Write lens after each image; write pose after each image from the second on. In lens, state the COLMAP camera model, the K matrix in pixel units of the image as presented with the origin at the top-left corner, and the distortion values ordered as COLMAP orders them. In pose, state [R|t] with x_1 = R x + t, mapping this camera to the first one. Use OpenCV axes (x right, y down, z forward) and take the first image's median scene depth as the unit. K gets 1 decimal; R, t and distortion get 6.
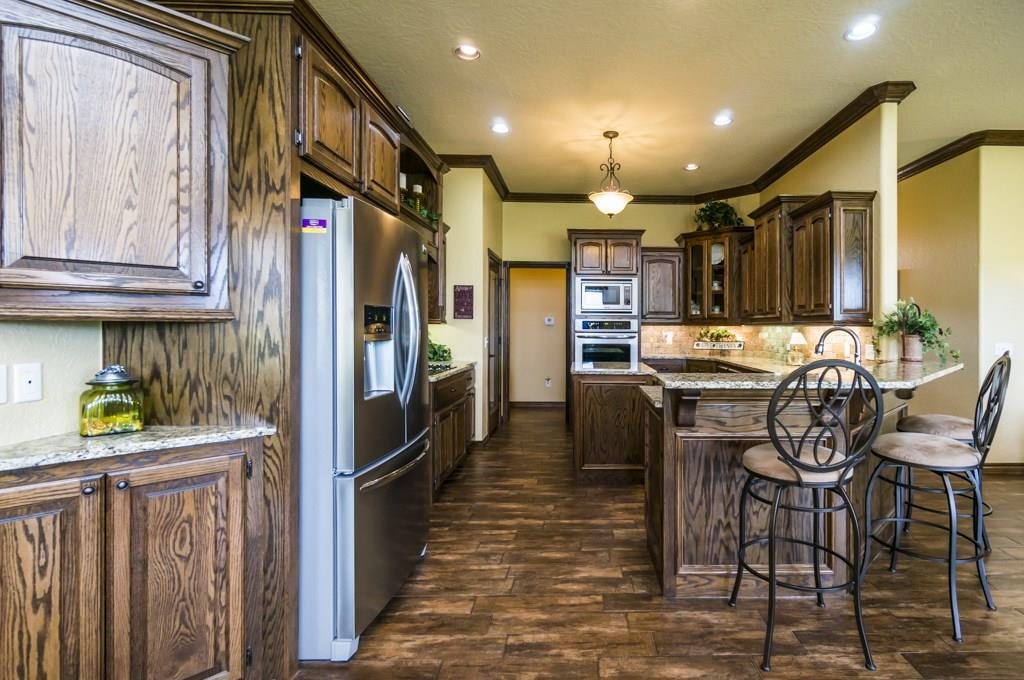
lens RADIAL K [[491.1, 0, 589.9], [0, 491.1, 325.6], [0, 0, 1]] dist [0.000199, -0.000992]
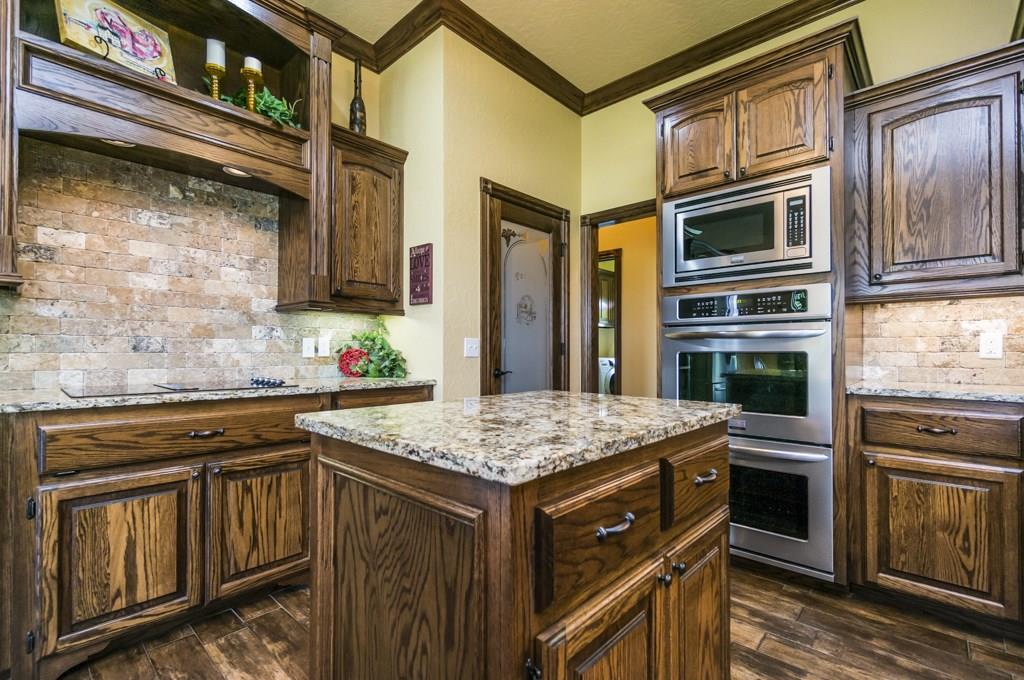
lens RADIAL K [[455.6, 0, 503.4], [0, 455.6, 350.2], [0, 0, 1]] dist [-0.000687, 0.000348]
pose [[0.719878, -0.009038, -0.694042, 0.177018], [0.004911, 0.999957, -0.007927, 0.043547], [0.694083, 0.002298, 0.719891, 0.687321]]
